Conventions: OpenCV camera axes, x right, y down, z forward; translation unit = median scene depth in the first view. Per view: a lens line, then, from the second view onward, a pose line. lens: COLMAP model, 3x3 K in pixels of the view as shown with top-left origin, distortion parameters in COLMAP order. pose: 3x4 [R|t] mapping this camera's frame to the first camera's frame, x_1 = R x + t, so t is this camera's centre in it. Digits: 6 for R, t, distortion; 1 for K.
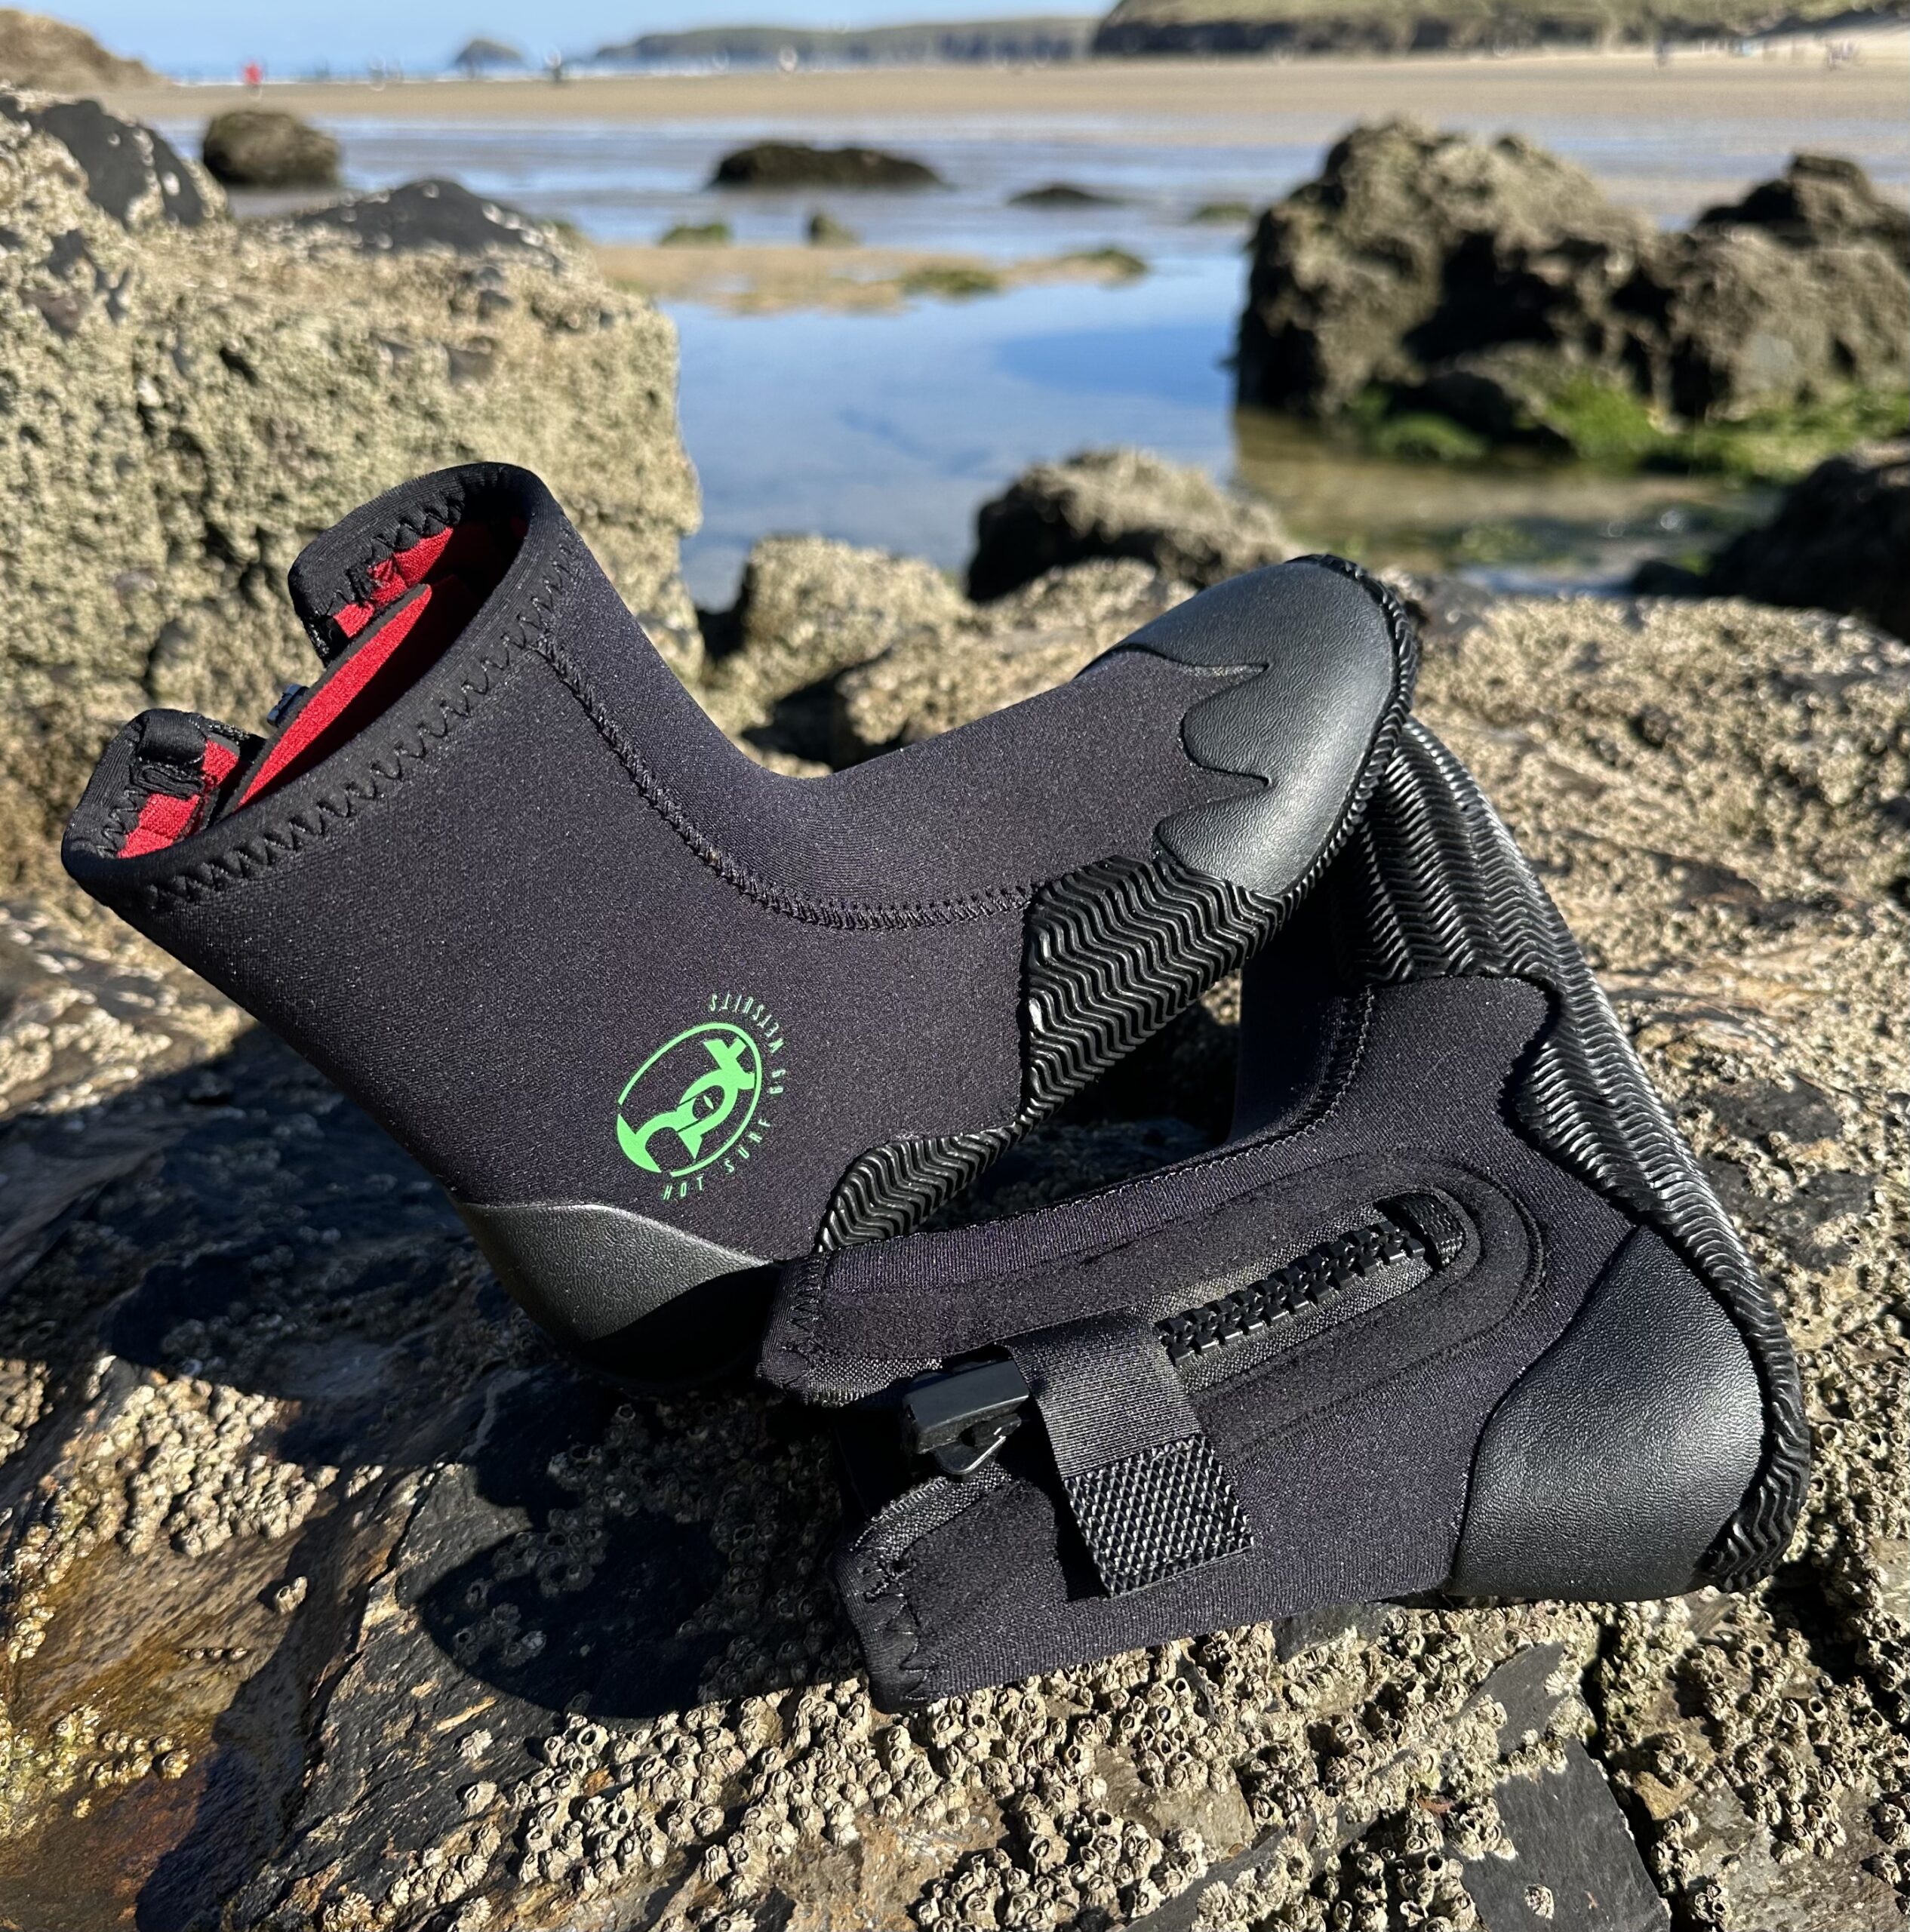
lens RADIAL K [[2176.0, 0, 1021.7], [0, 2176.0, 1032.3], [0, 0, 1]] dist [0.093172, -0.282810]
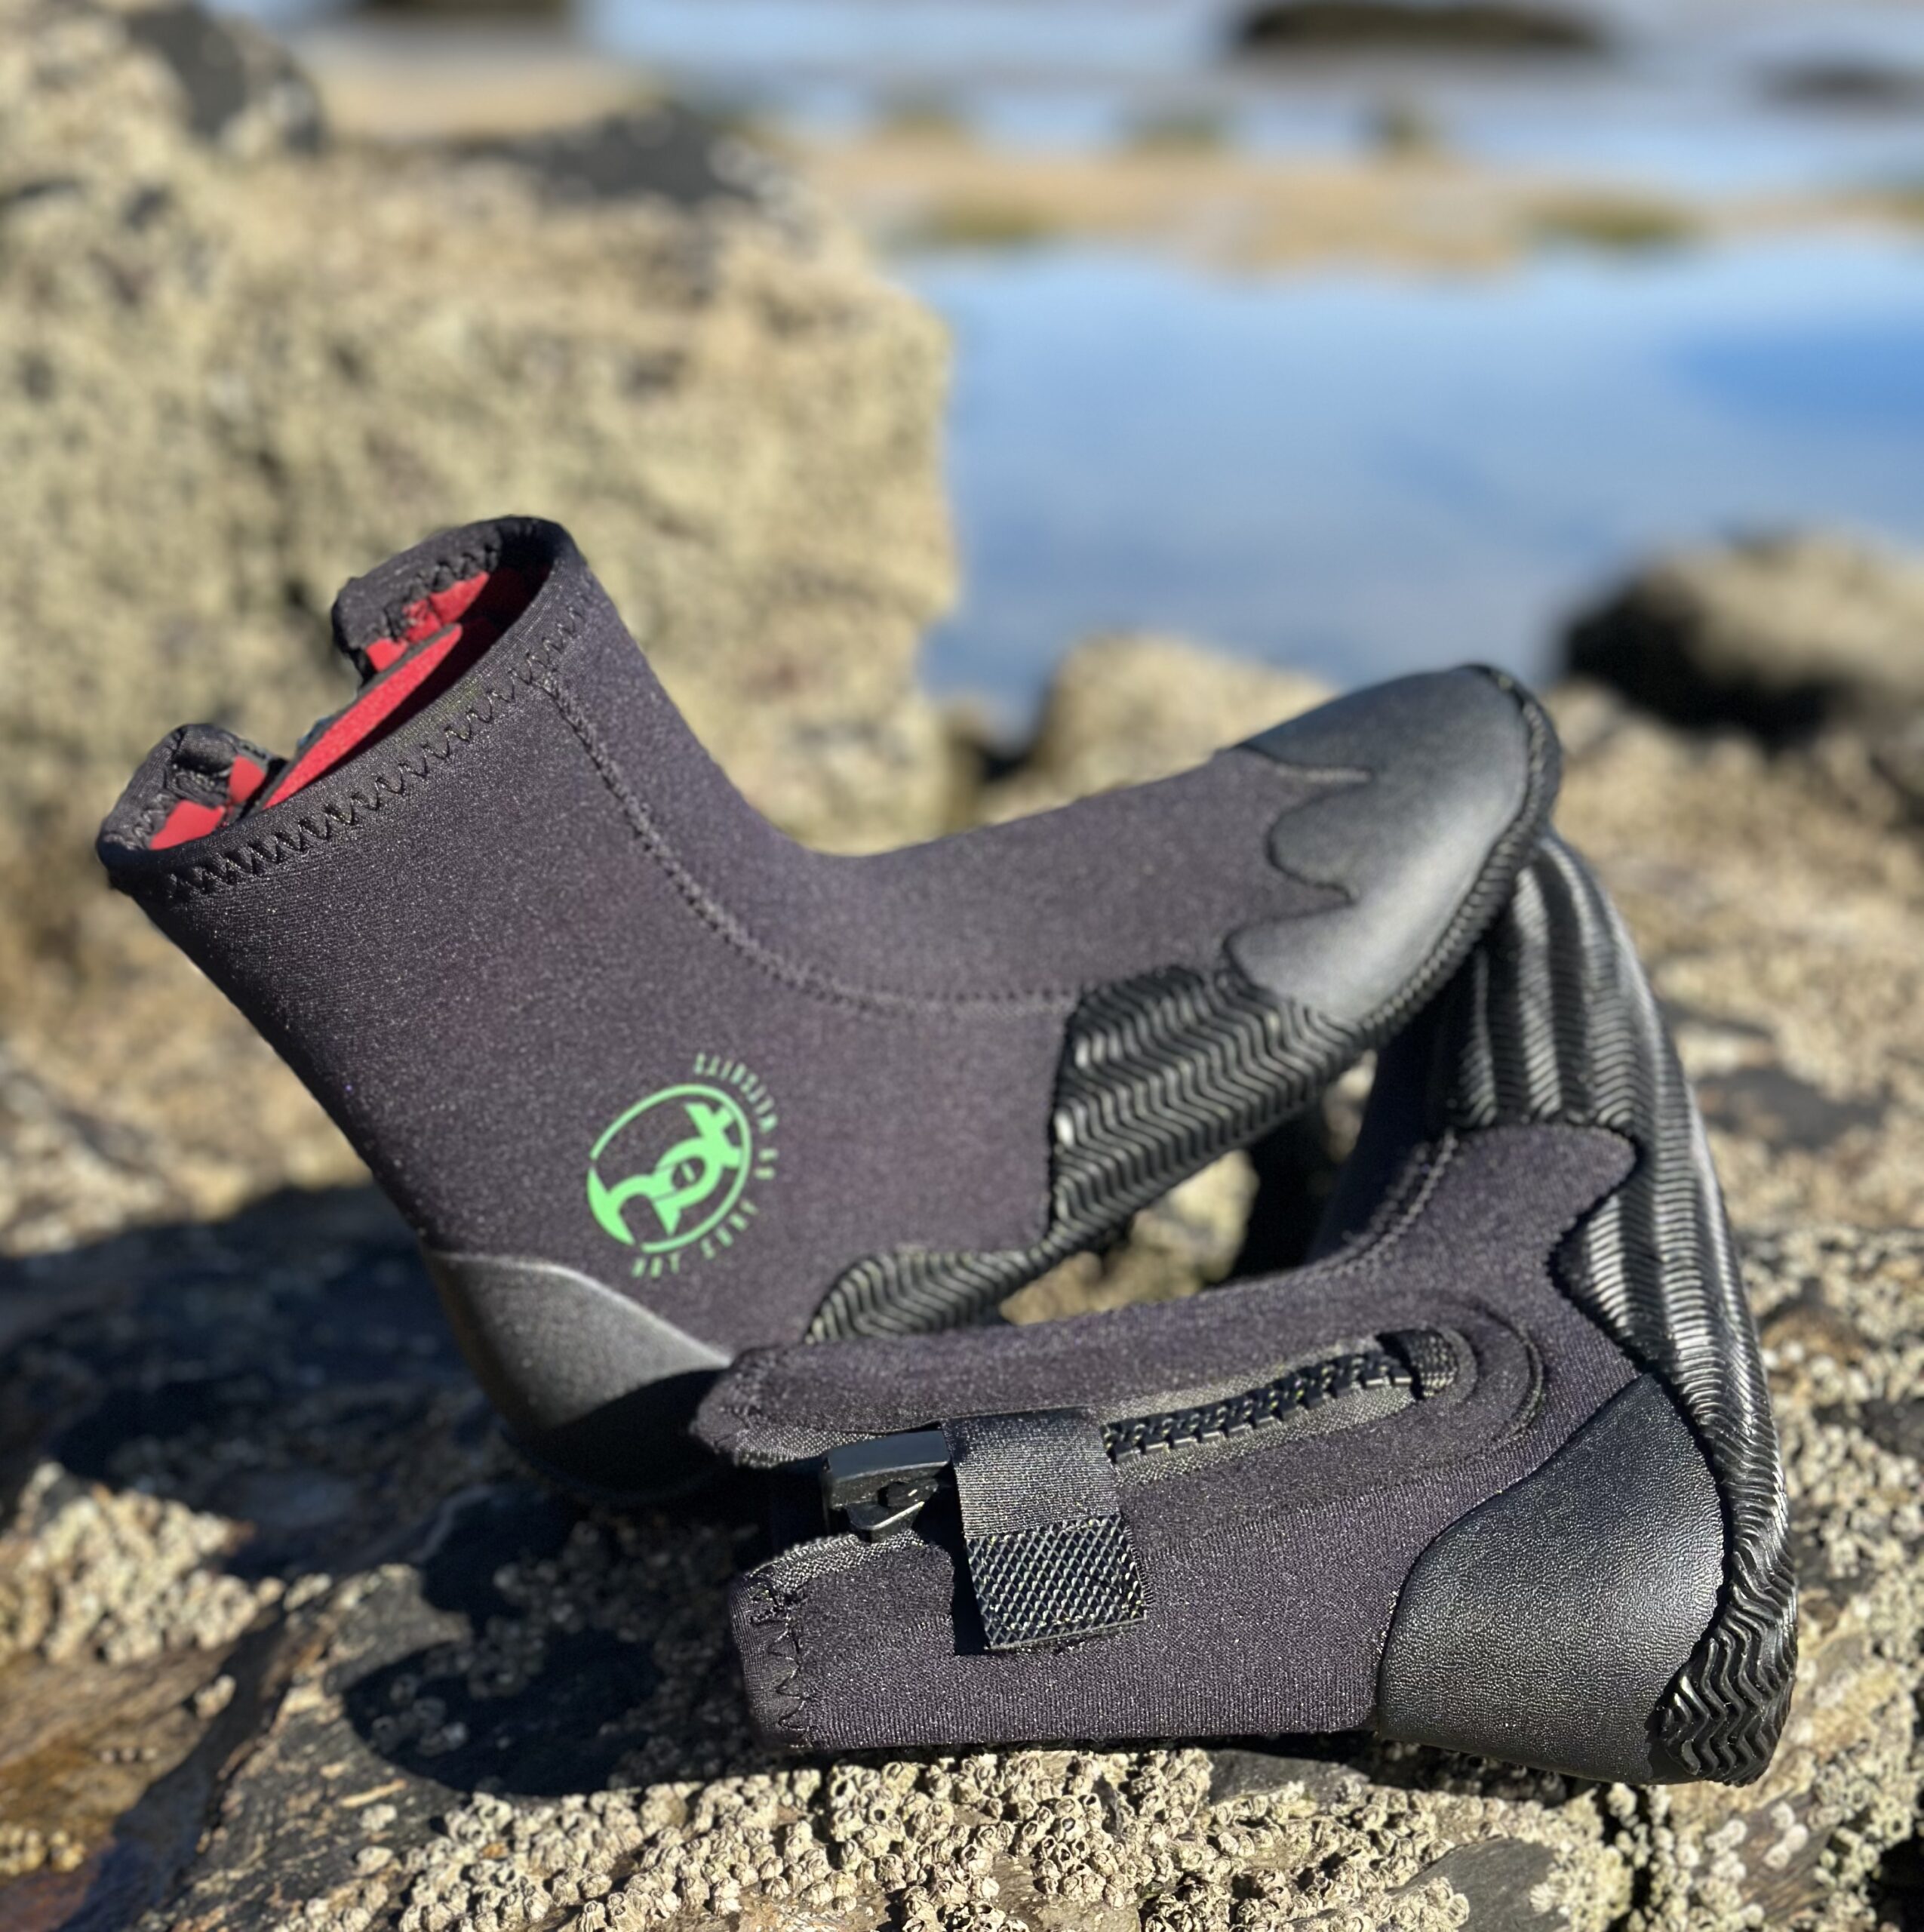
lens RADIAL K [[4095.1, 0, 962.0], [0, 4095.1, 966.0], [0, 0, 1]] dist [-0.165658, 2.426716]
pose [[0.980723, 0.069801, -0.182509, 0.305203], [-0.096031, 0.985615, -0.139075, 0.187667], [0.170175, 0.153921, 0.973318, -0.761516]]
